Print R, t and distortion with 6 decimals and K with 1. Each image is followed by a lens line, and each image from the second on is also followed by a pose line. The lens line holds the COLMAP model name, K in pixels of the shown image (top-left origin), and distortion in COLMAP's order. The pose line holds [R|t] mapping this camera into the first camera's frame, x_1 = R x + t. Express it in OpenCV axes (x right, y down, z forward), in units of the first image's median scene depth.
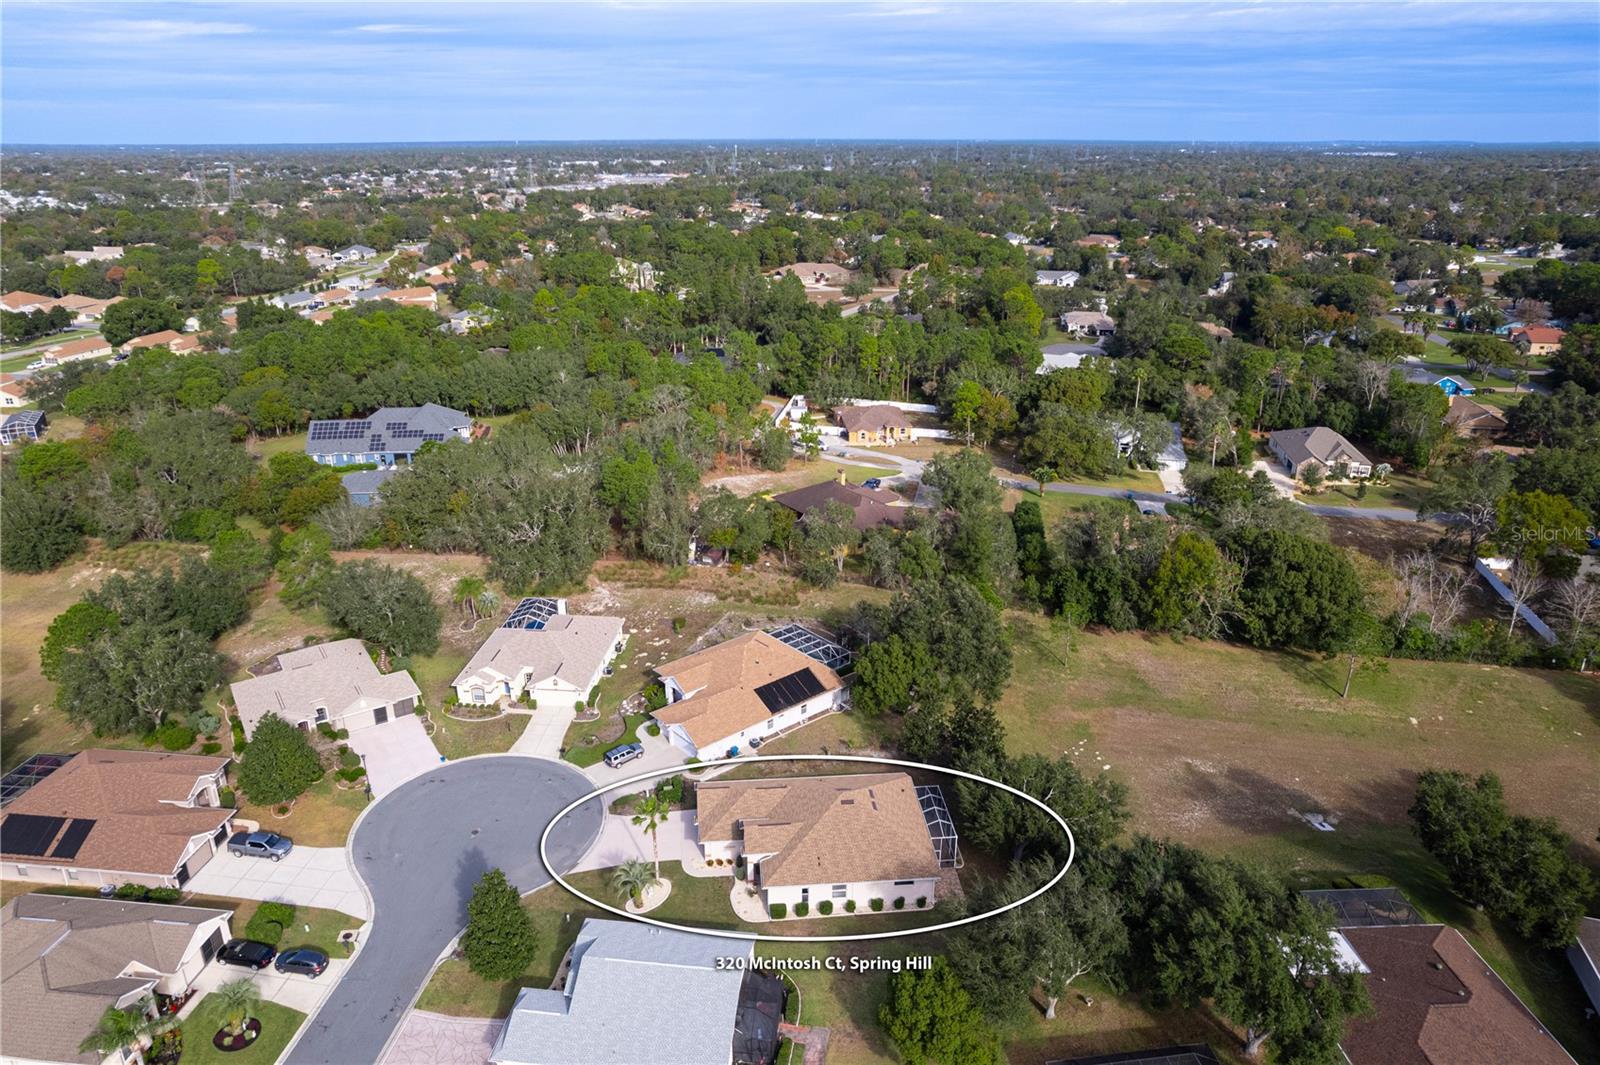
lens RADIAL K [[1042.4, 0, 795.6], [0, 1042.4, 535.8], [0, 0, 1]] dist [-0.071524, 0.060363]
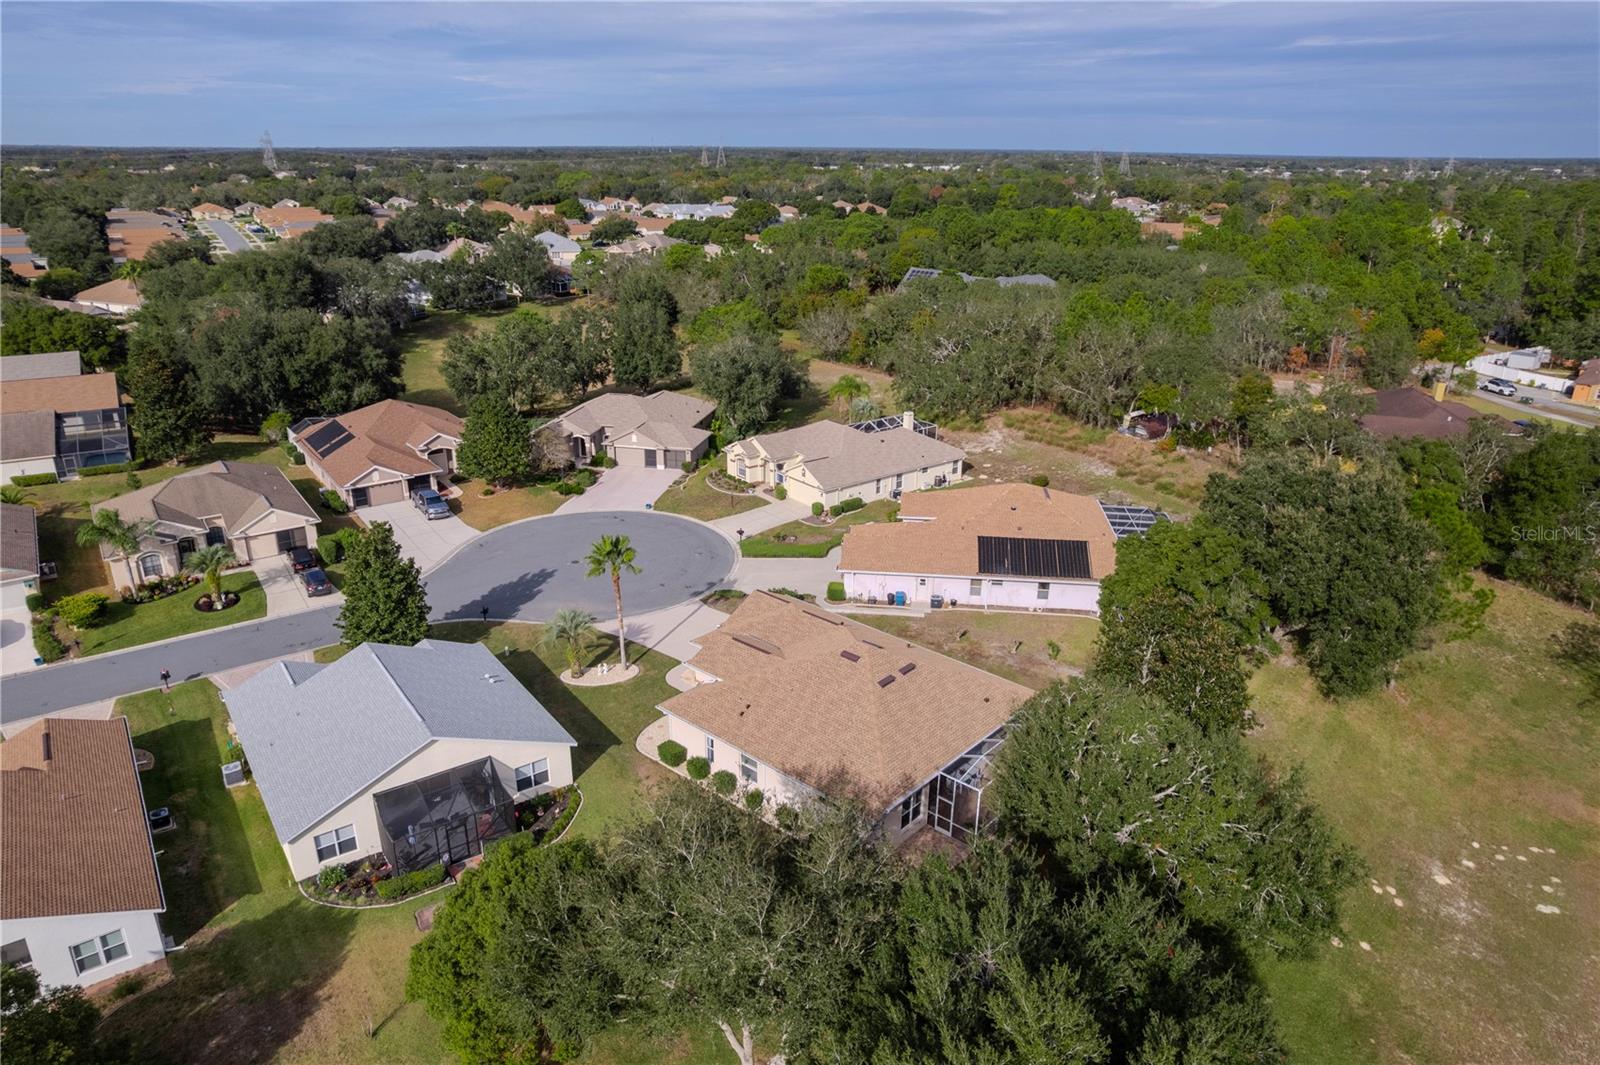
lens RADIAL K [[1025.8, 0, 796.4], [0, 1025.8, 529.5], [0, 0, 1]] dist [-0.081425, 0.075694]
pose [[0.681006, 0.263070, -0.683392, 0.333250], [-0.271084, 0.957507, 0.098453, 0.111012], [0.680253, 0.118210, 0.723383, 0.440400]]
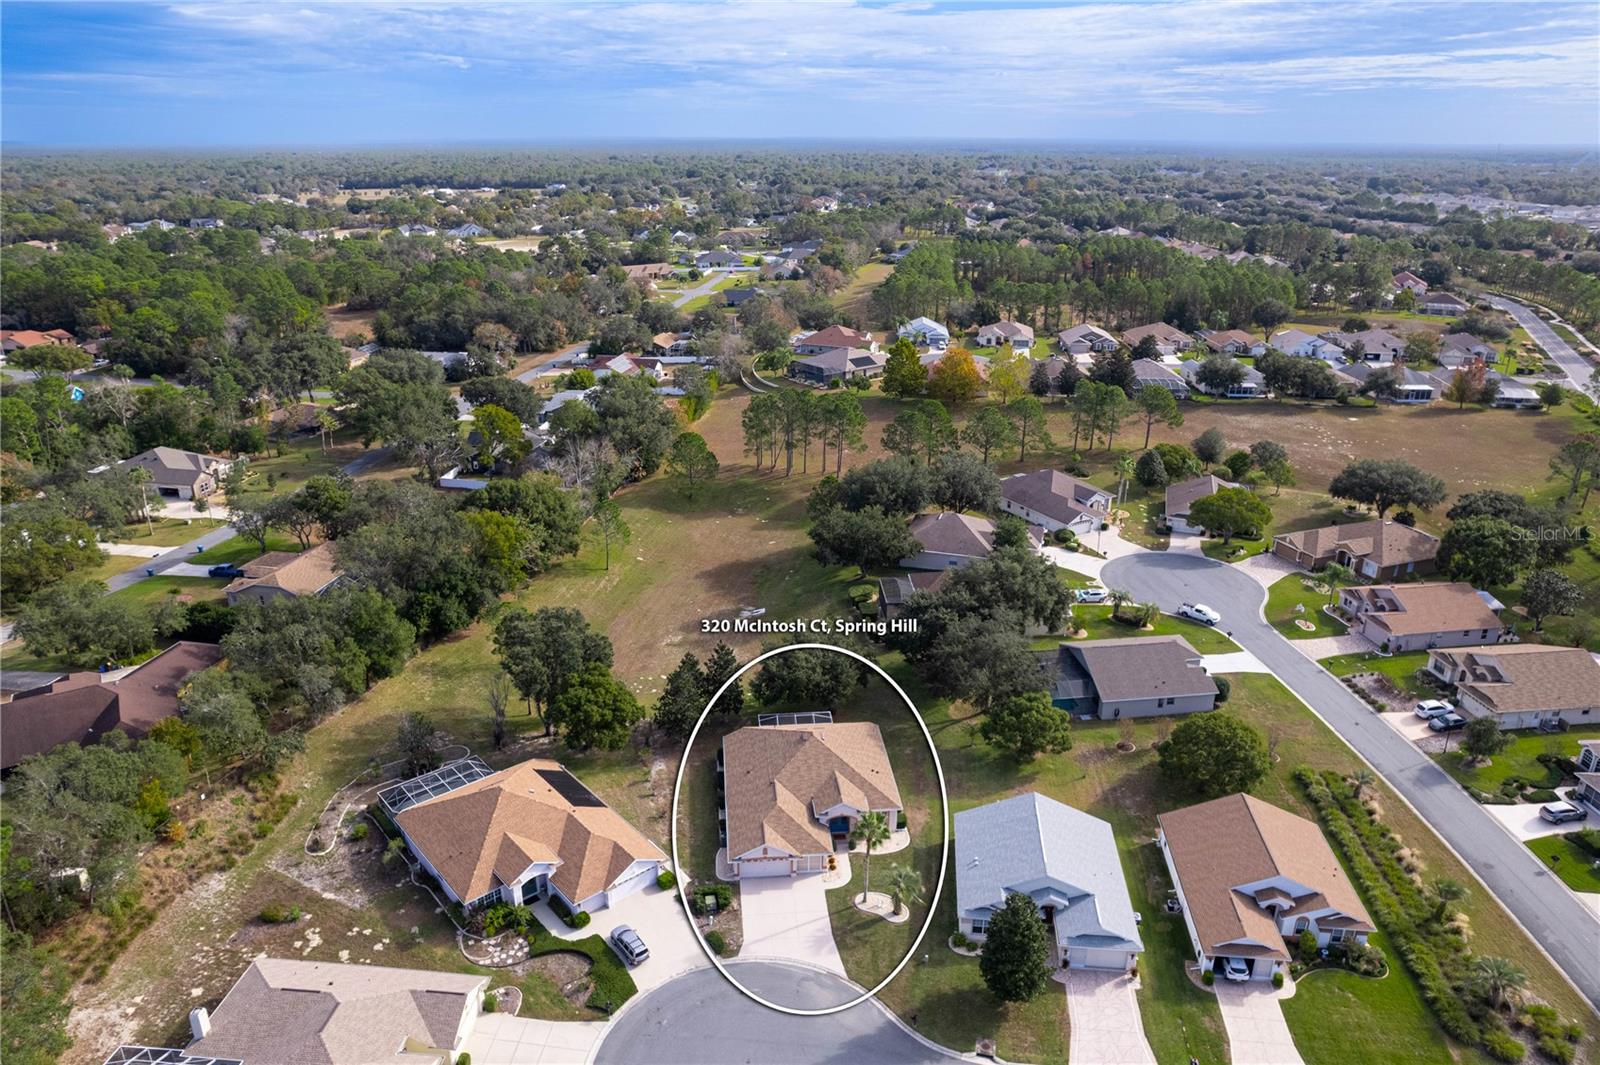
lens RADIAL K [[1042.4, 0, 795.6], [0, 1042.4, 535.8], [0, 0, 1]] dist [-0.071524, 0.060363]
pose [[0.000166, -0.359798, 0.933030, -0.745947], [0.360256, 0.870402, 0.335583, -0.259882], [-0.932853, 0.336075, 0.129764, 0.653480]]
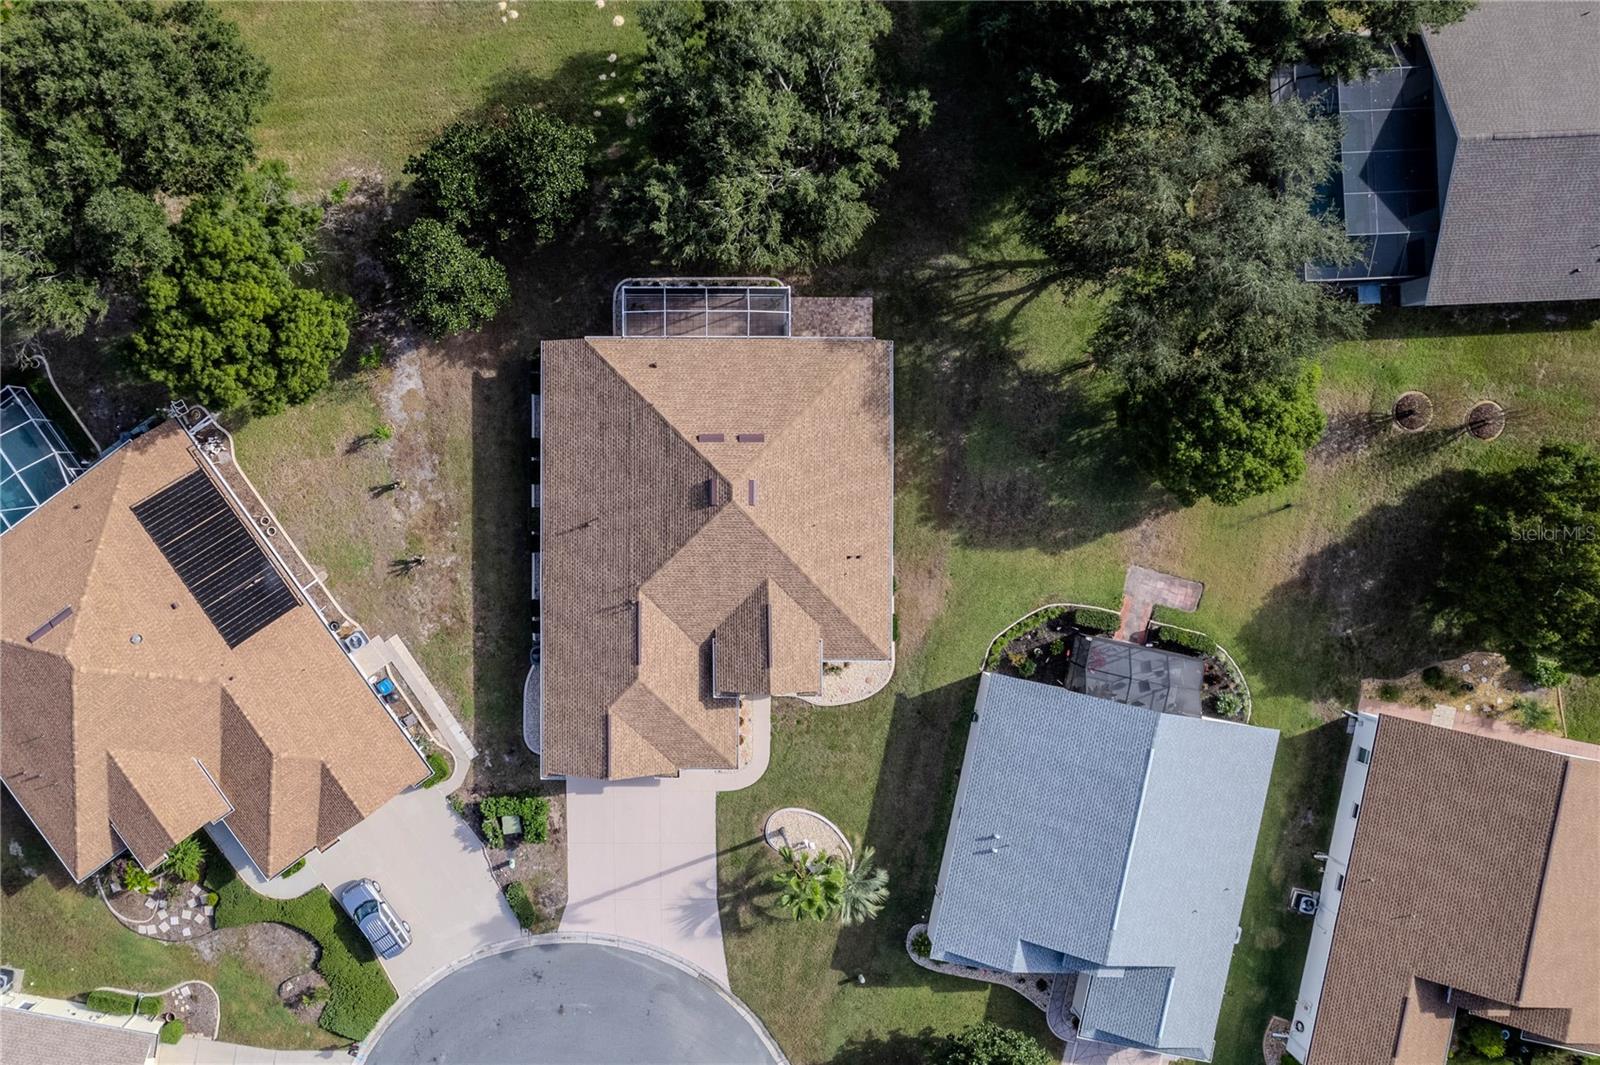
lens RADIAL K [[1259.7, 0, 688.1], [0, 1259.7, 476.6], [0, 0, 1]] dist [-0.056624, 0.005006]
pose [[0.086137, -0.996283, 0.001005, 0.043881], [0.348386, 0.031066, 0.936836, -0.262271], [-0.933385, -0.080347, 0.349767, 0.660975]]
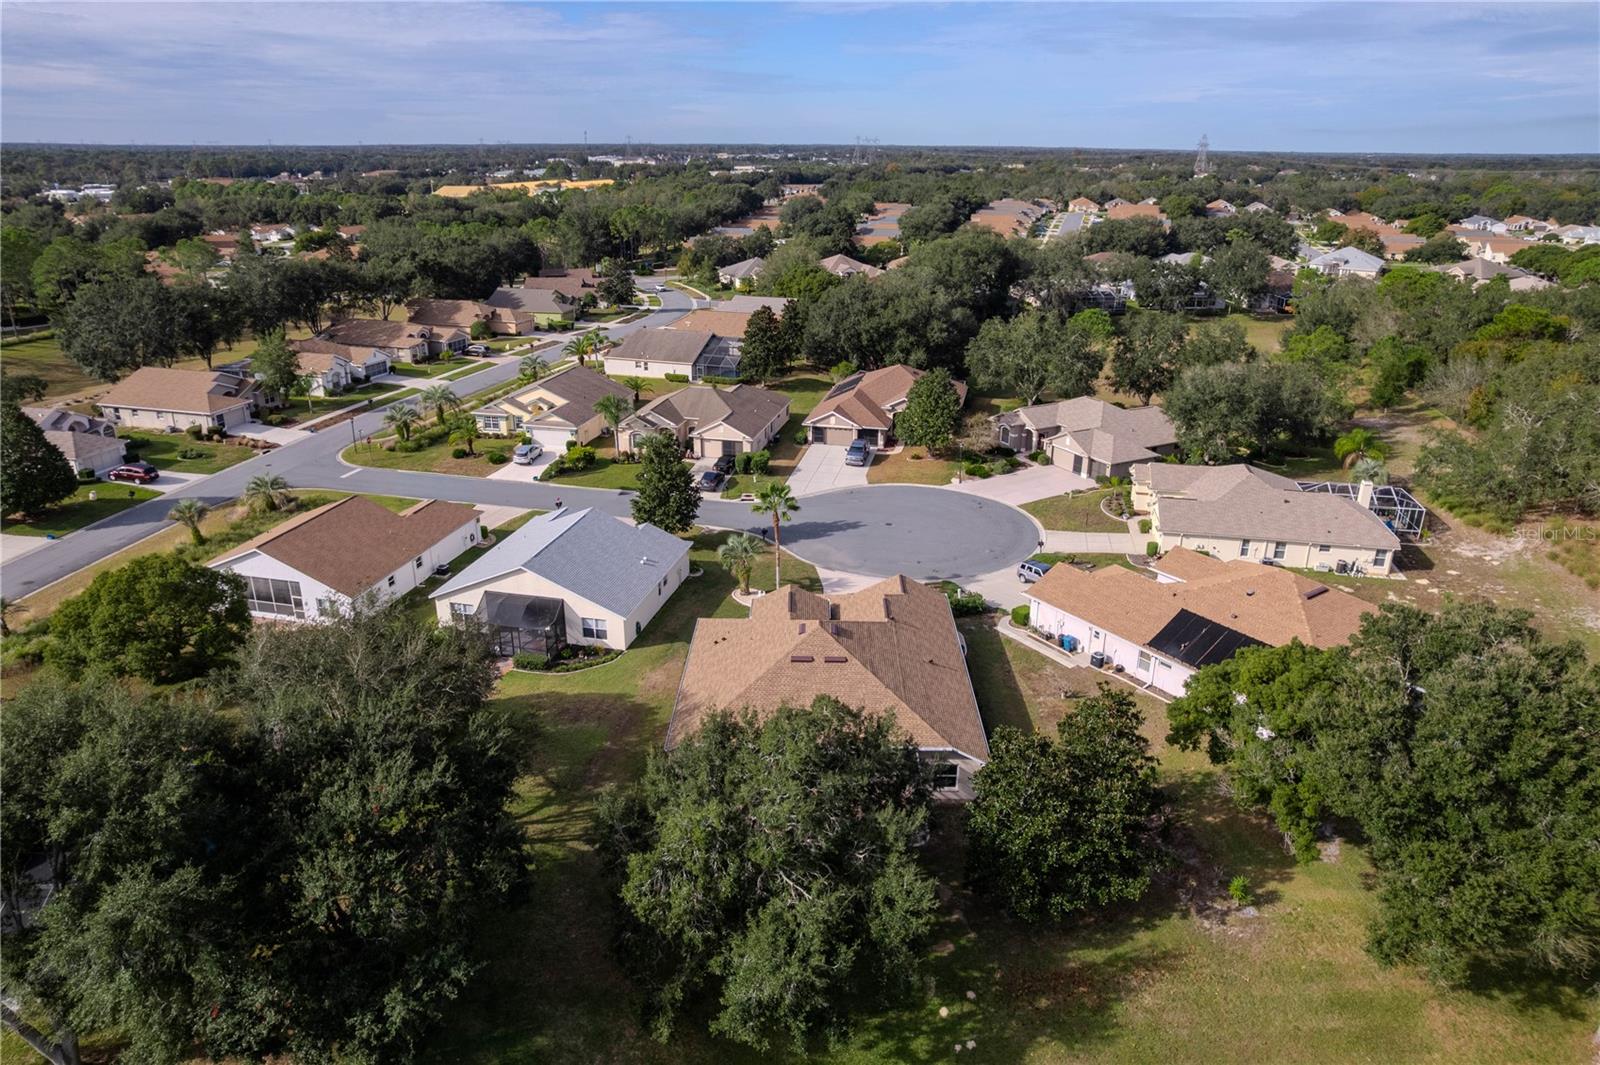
lens RADIAL K [[1025.8, 0, 796.4], [0, 1025.8, 529.5], [0, 0, 1]] dist [-0.081425, 0.075694]
pose [[-0.108155, 0.352073, -0.929703, 0.489347], [-0.364238, 0.856124, 0.366582, -0.016823], [0.925004, 0.378281, 0.035644, 0.770050]]
